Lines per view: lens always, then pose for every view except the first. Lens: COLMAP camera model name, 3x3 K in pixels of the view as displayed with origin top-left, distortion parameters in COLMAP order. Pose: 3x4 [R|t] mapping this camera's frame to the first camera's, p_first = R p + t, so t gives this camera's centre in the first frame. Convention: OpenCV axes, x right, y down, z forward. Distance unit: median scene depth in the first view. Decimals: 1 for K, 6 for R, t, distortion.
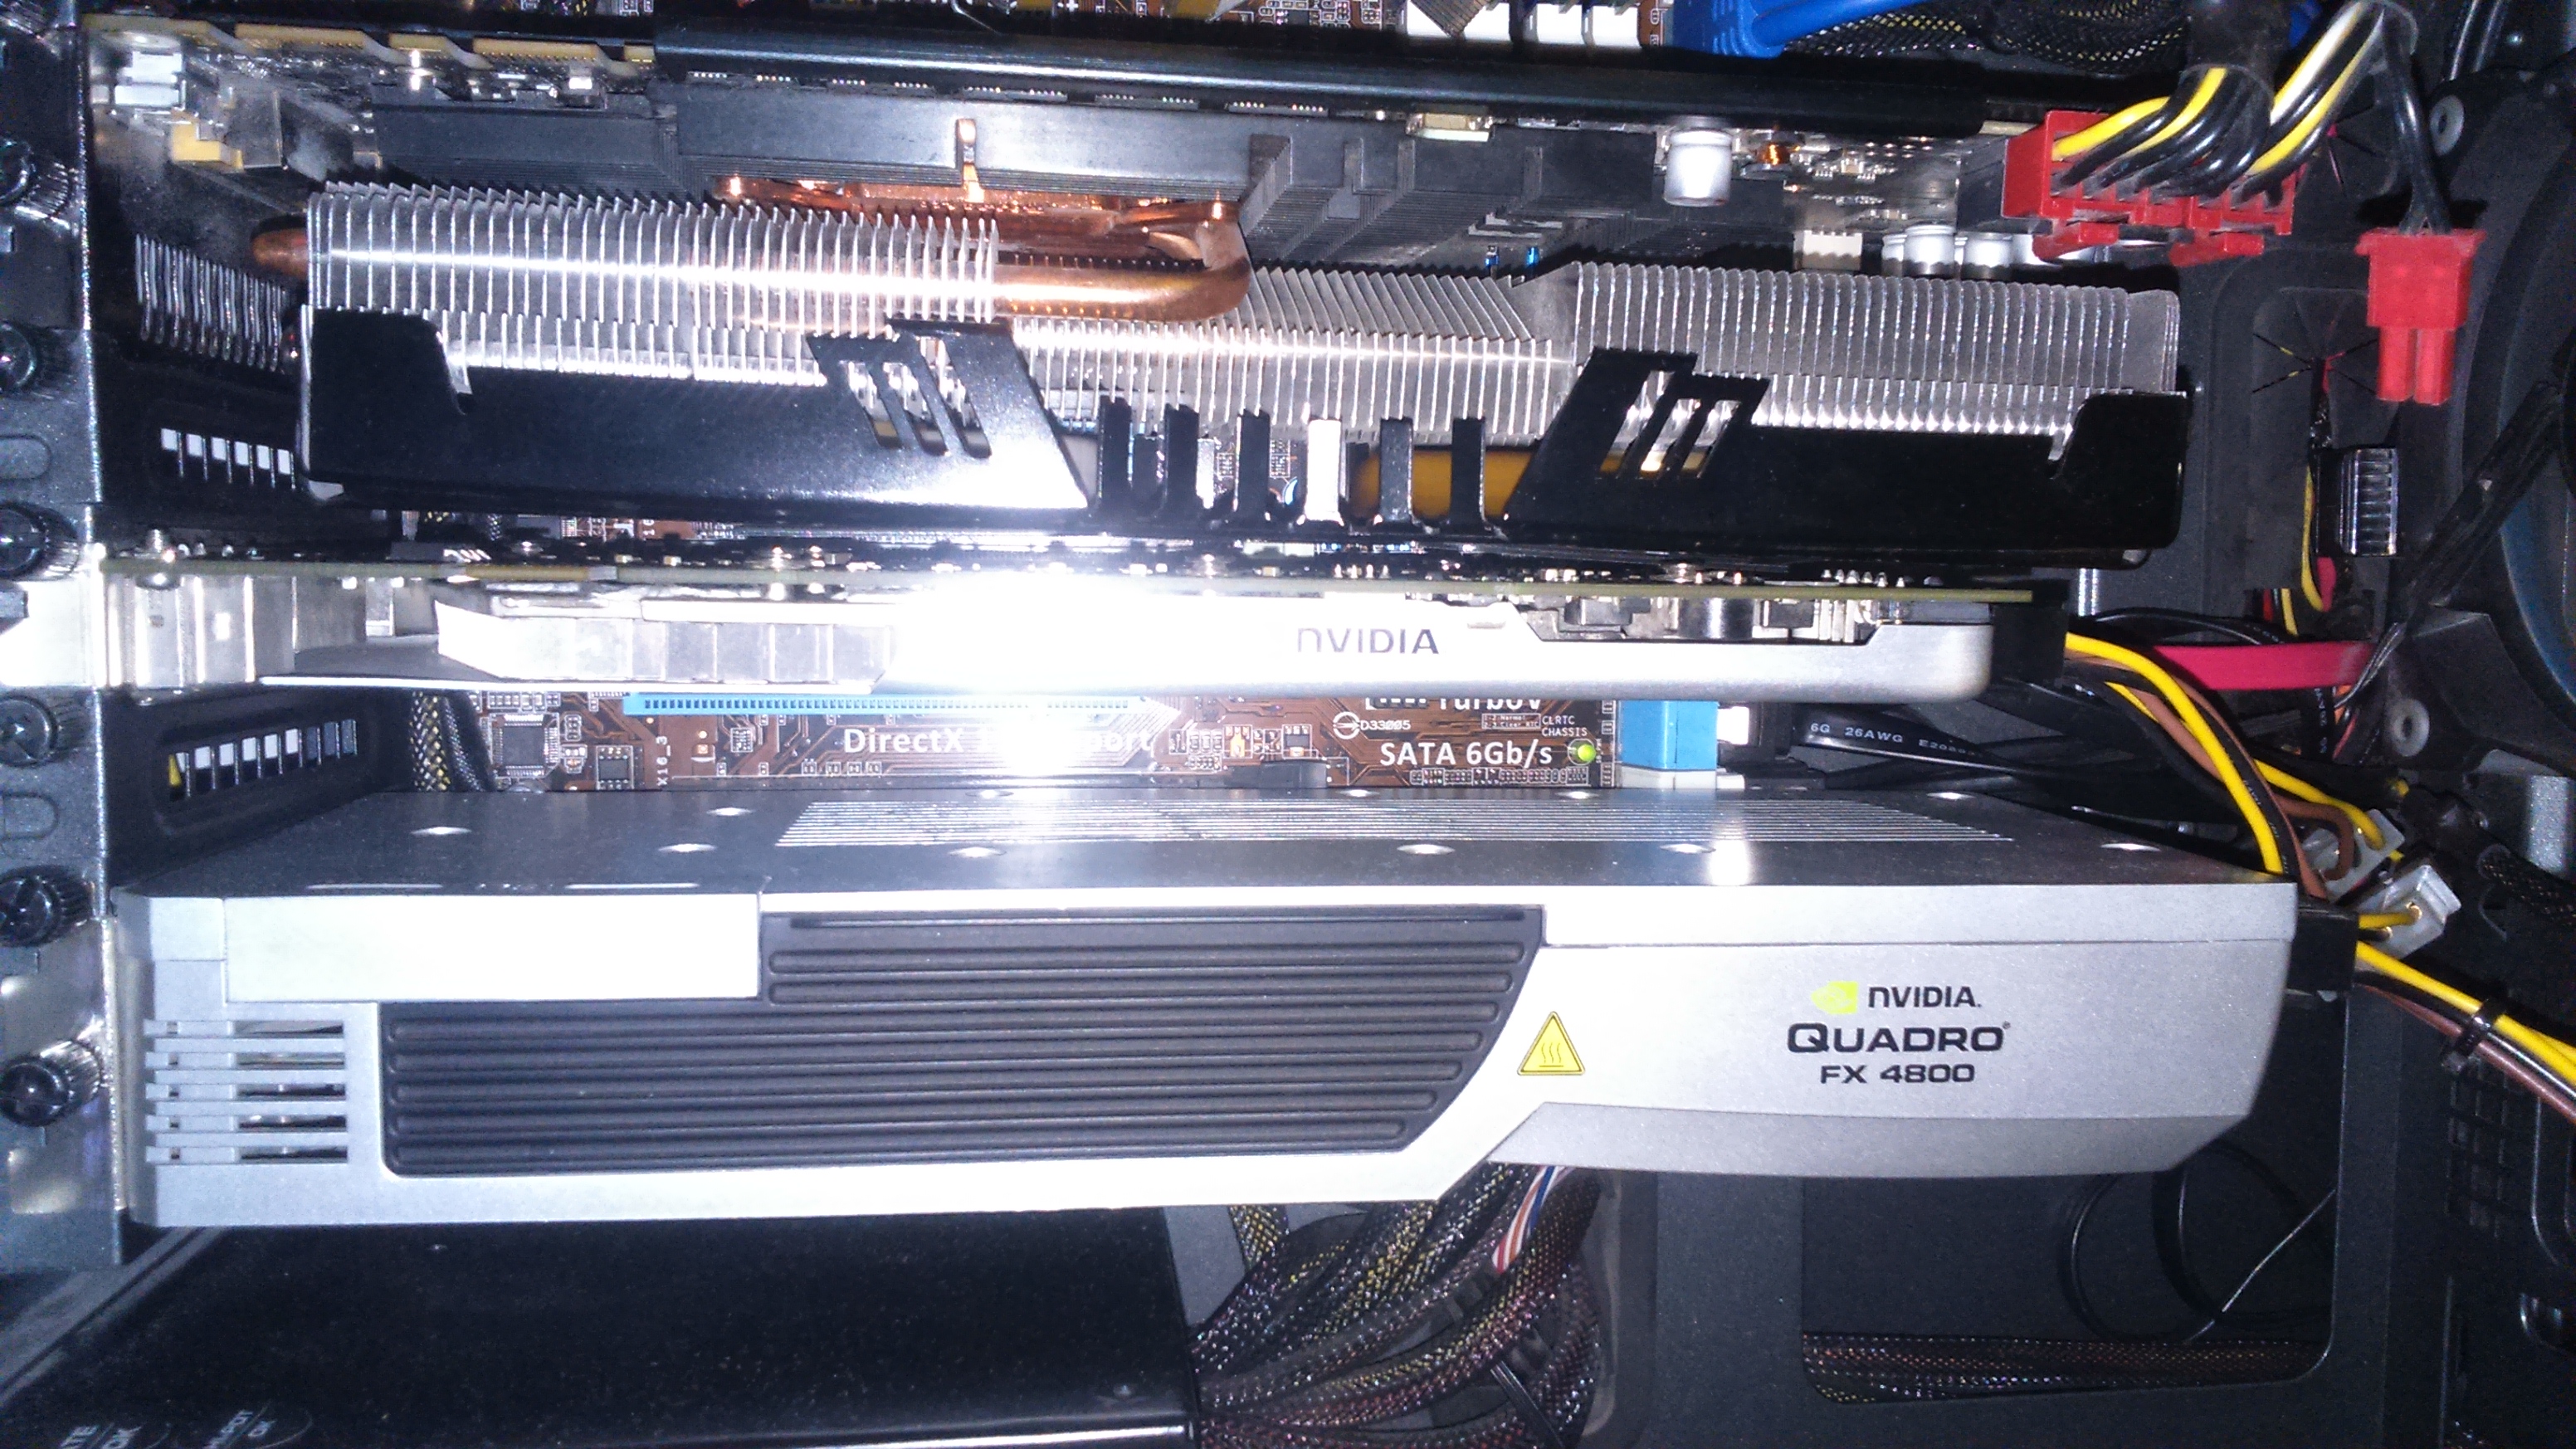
lens RADIAL K [[1986.6, 0, 1288.0], [0, 1986.6, 724.5], [0, 0, 1]] dist [0.003834, -0.056980]
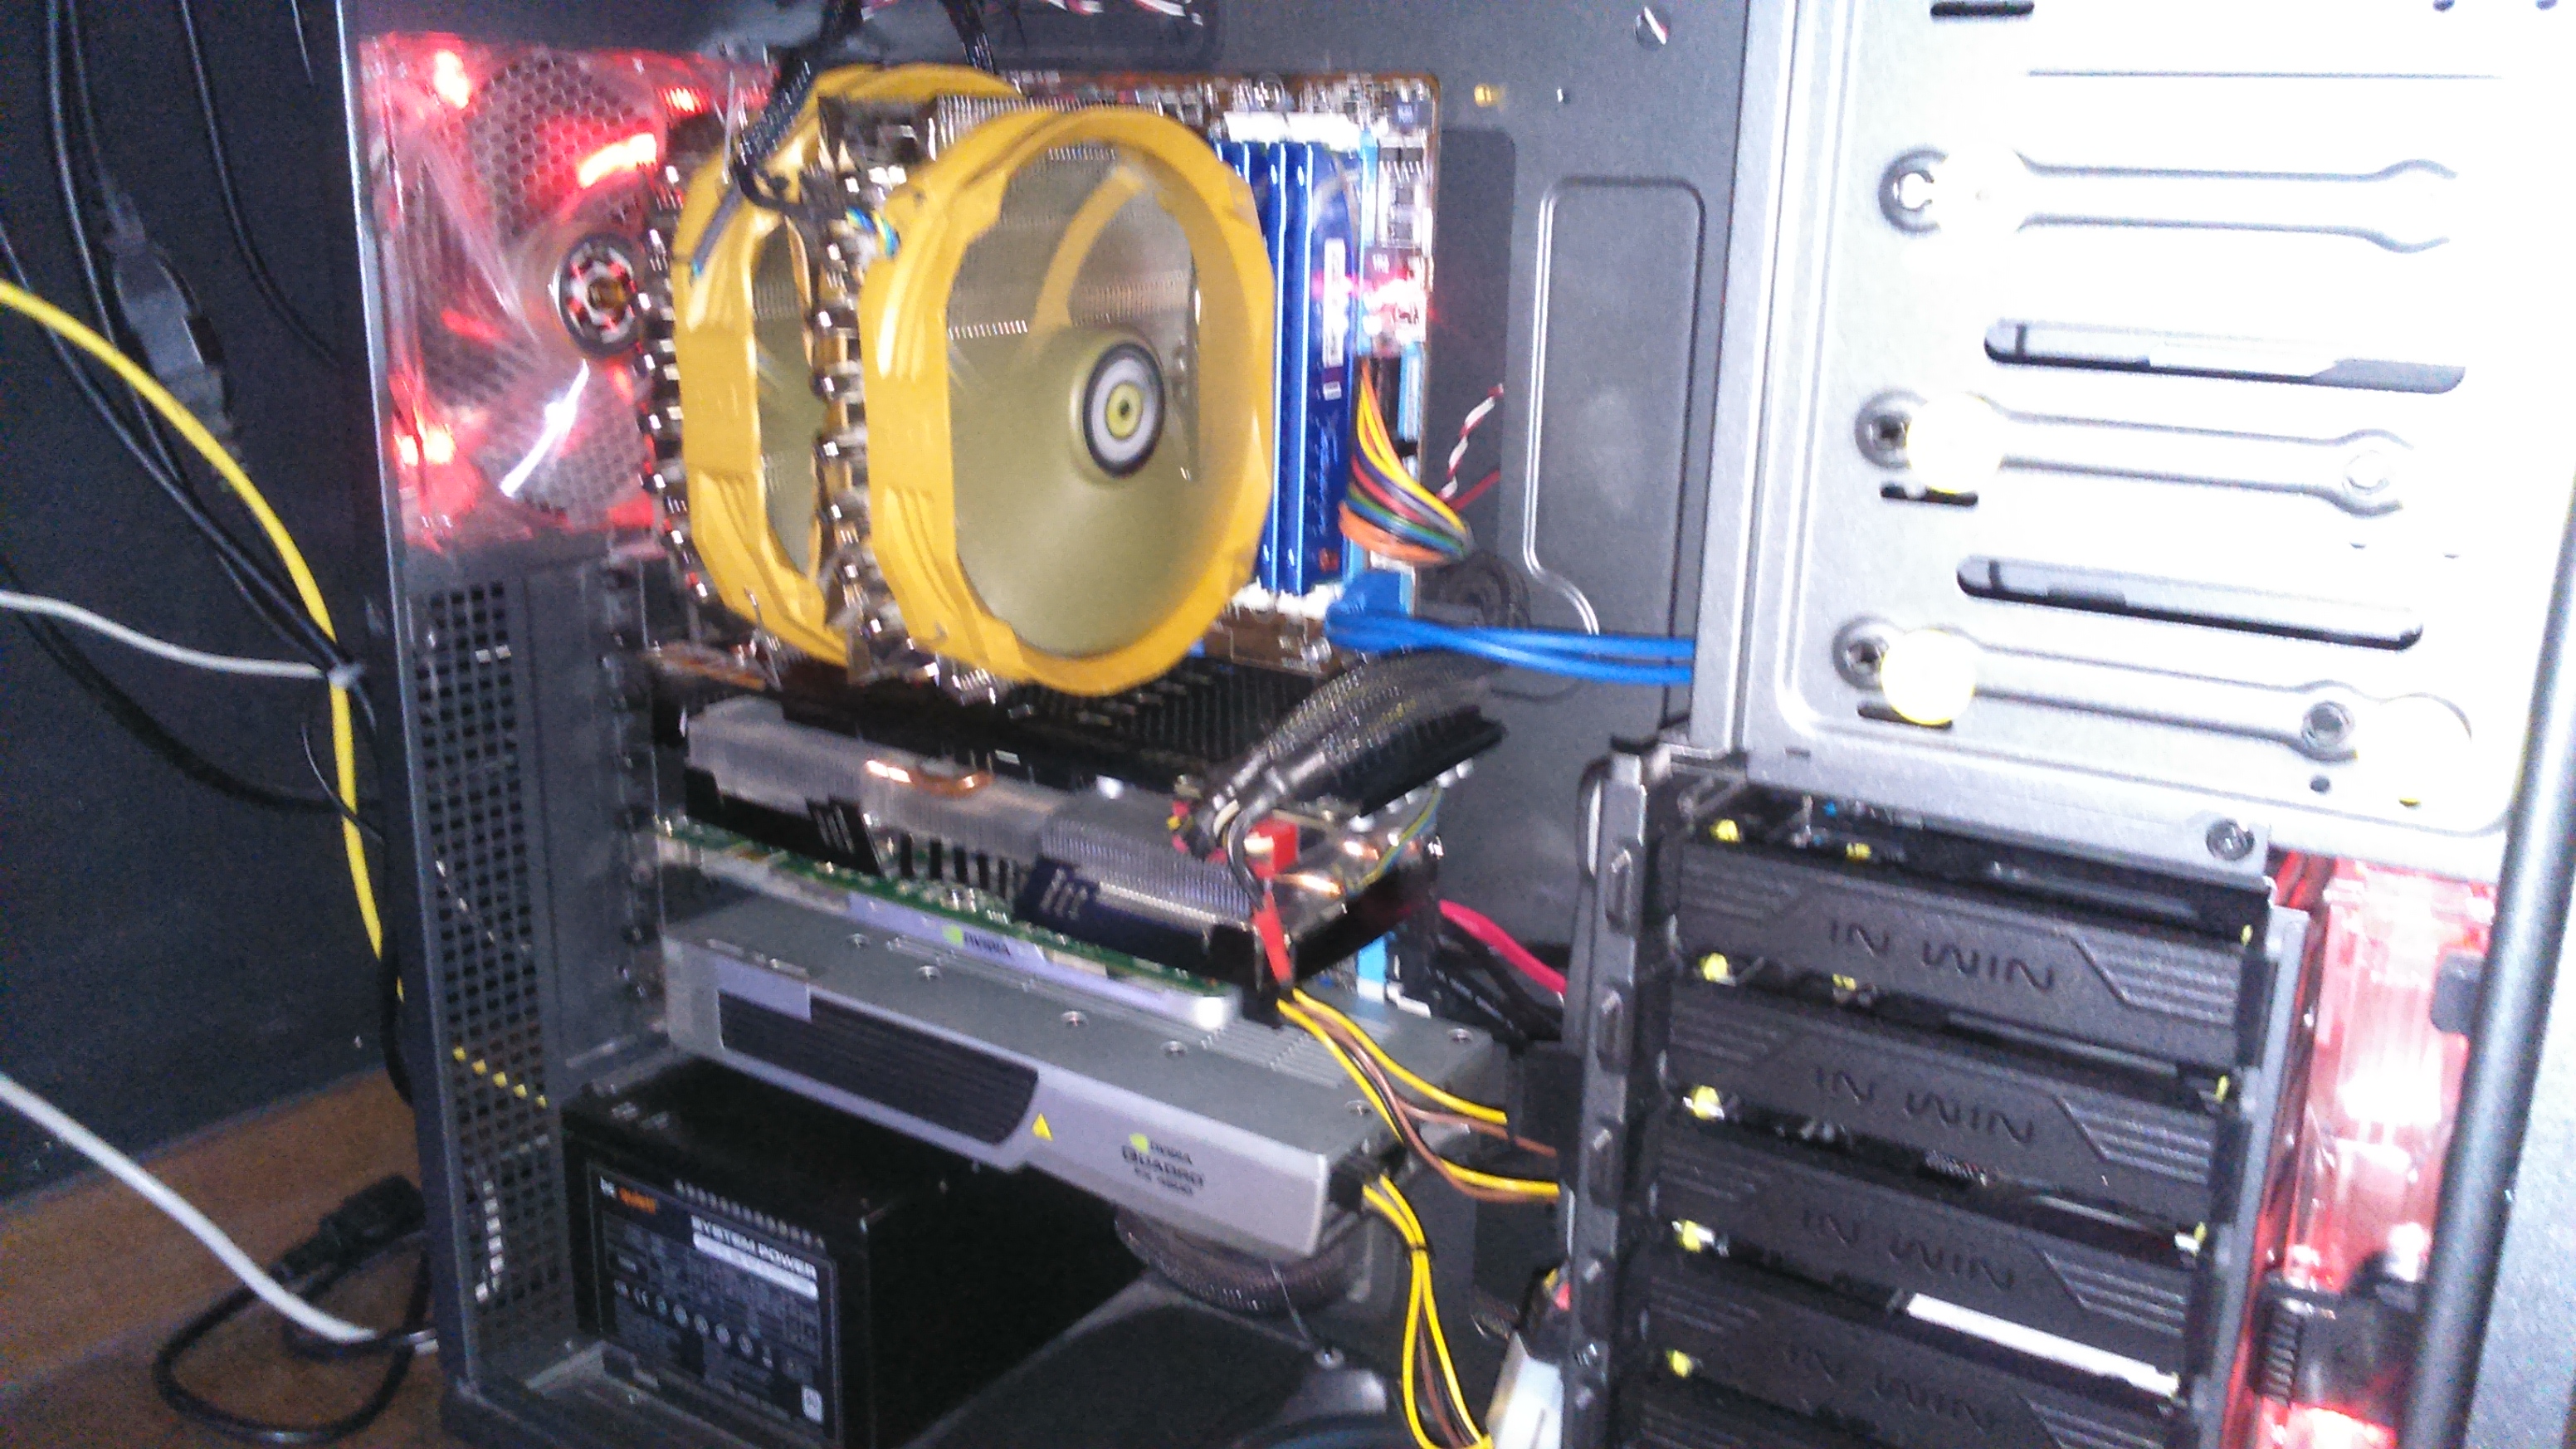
lens RADIAL K [[1986.6, 0, 1288.0], [0, 1986.6, 724.5], [0, 0, 1]] dist [0.003834, -0.056980]
pose [[0.761794, 0.171474, -0.624713, 1.759761], [-0.053614, 0.977712, 0.202989, -0.805964], [0.645597, -0.121143, 0.754008, -0.544904]]
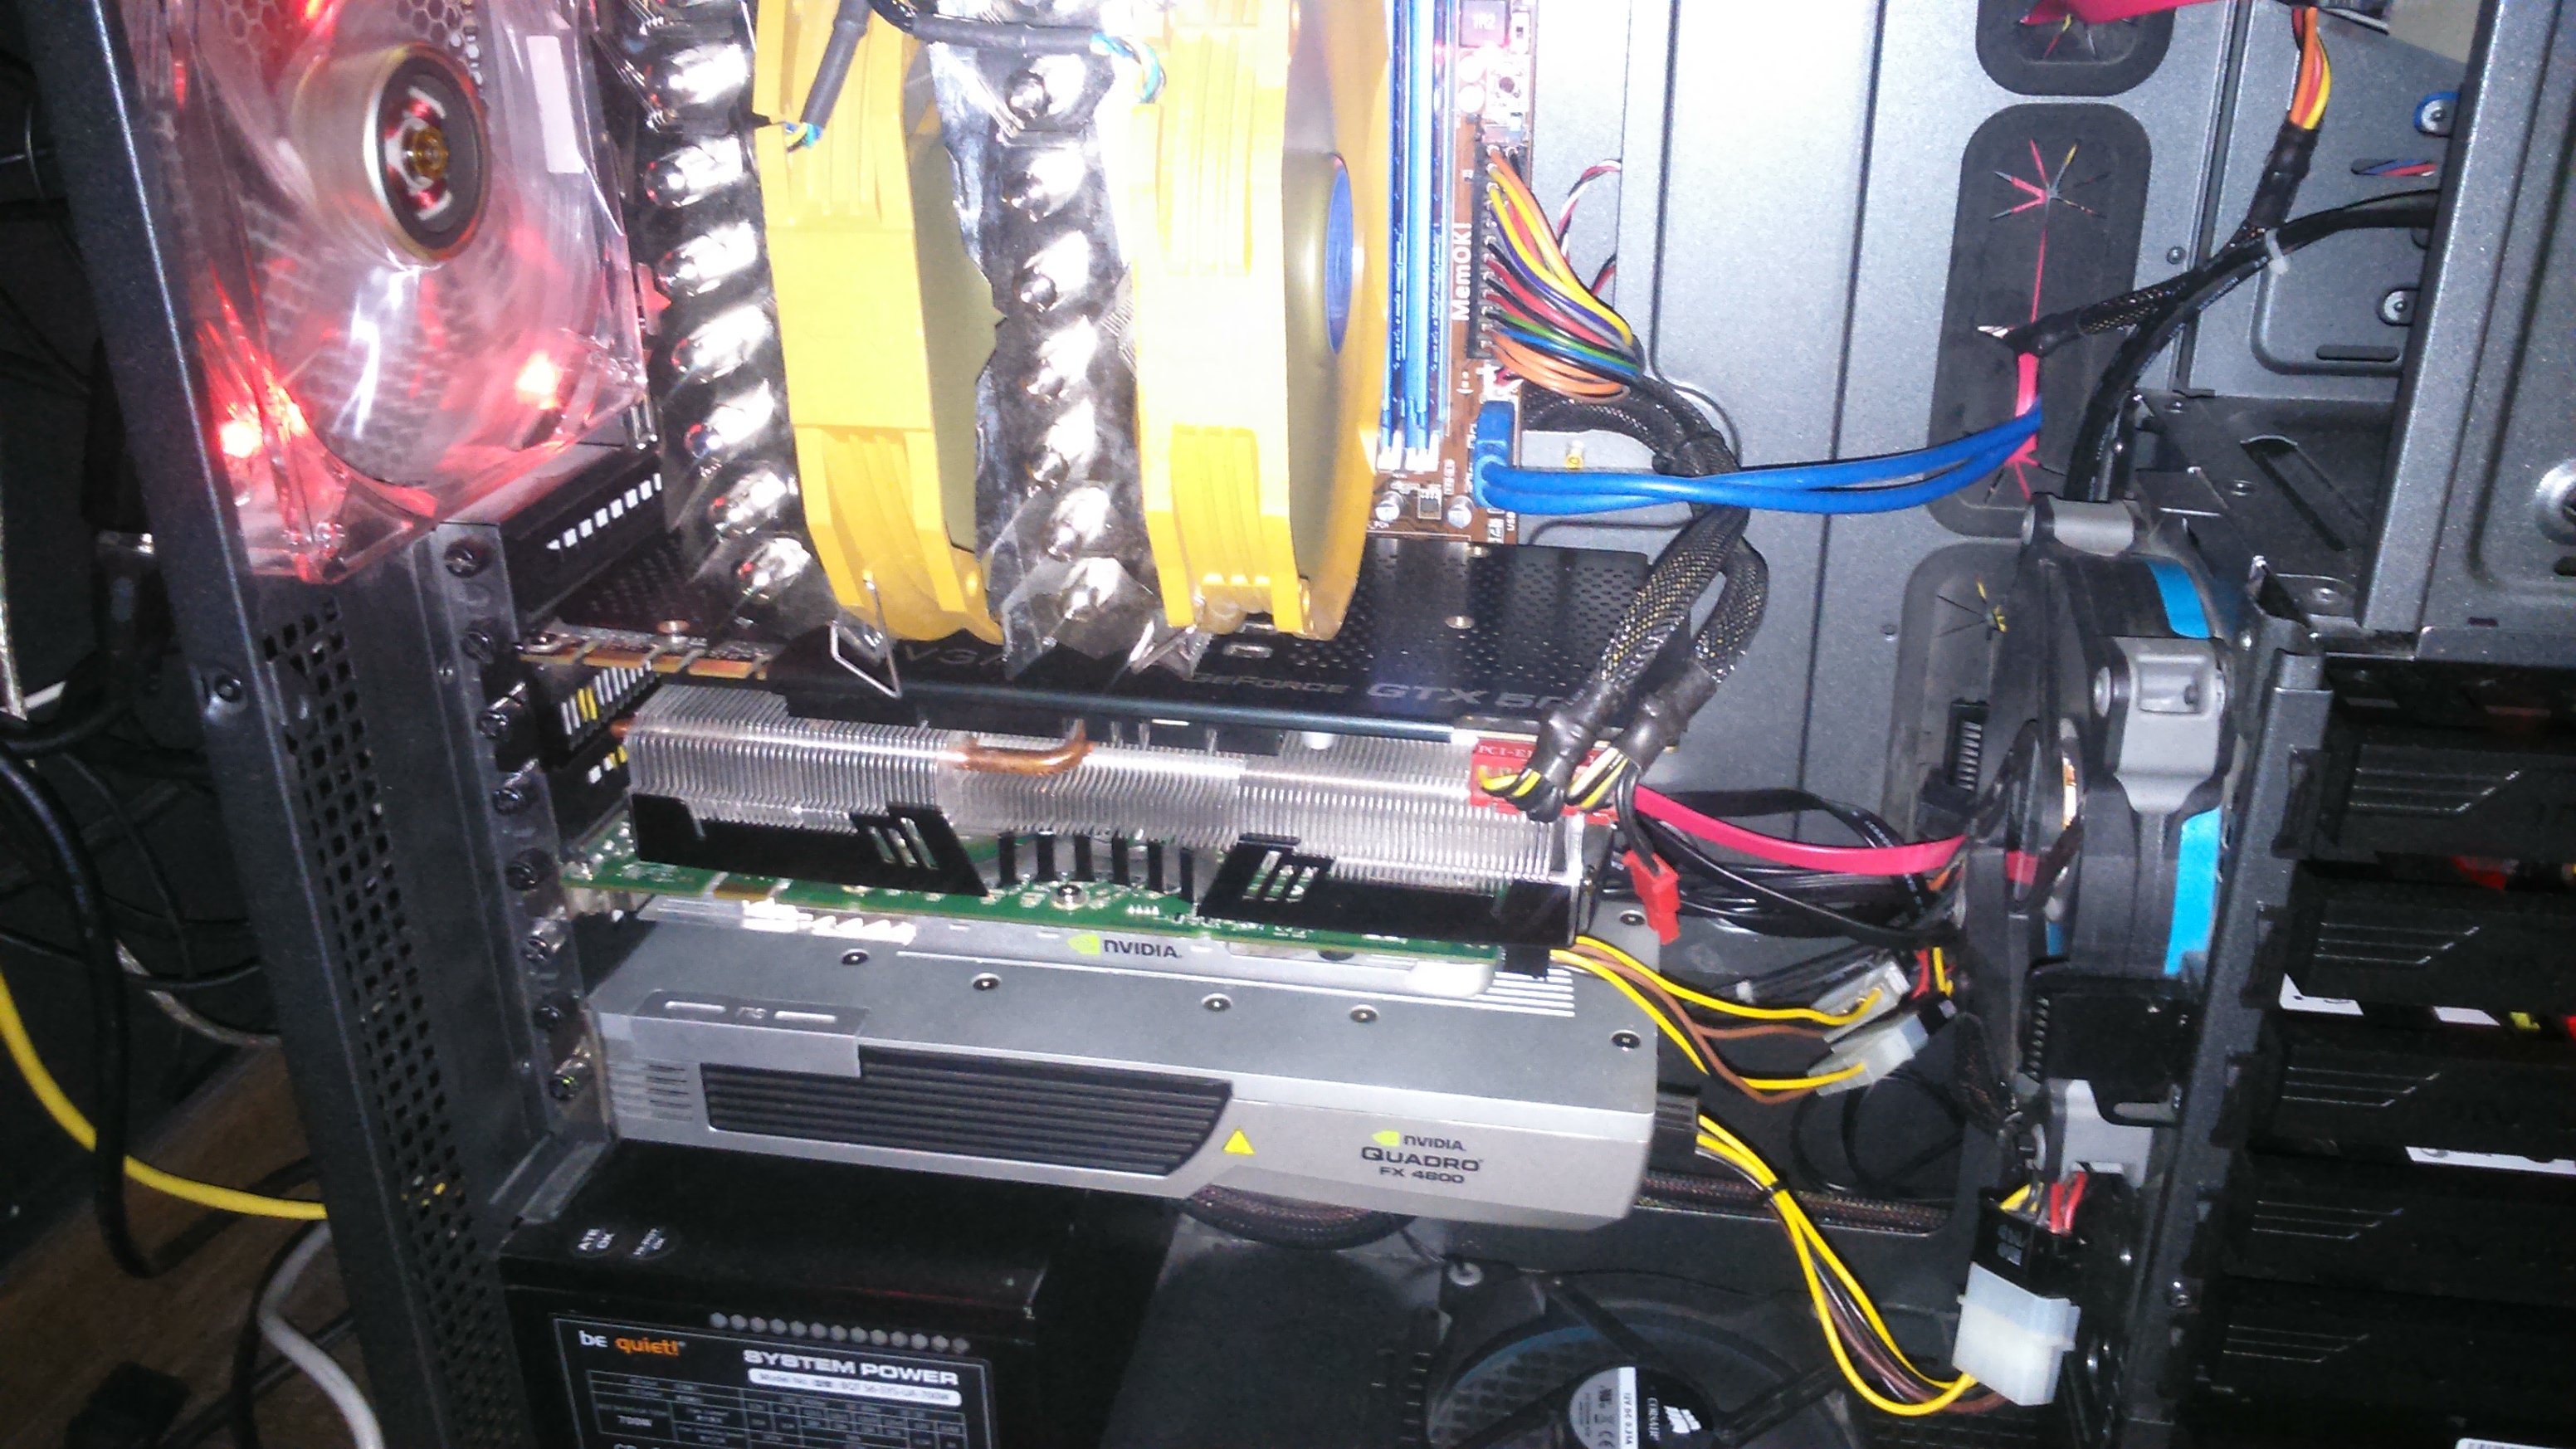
lens RADIAL K [[1986.6, 0, 1288.0], [0, 1986.6, 724.5], [0, 0, 1]] dist [0.003834, -0.056980]
pose [[0.957394, 0.097235, -0.271922, 0.674863], [0.001835, 0.939544, 0.342424, -0.902164], [0.288778, -0.328334, 0.899335, -0.622437]]
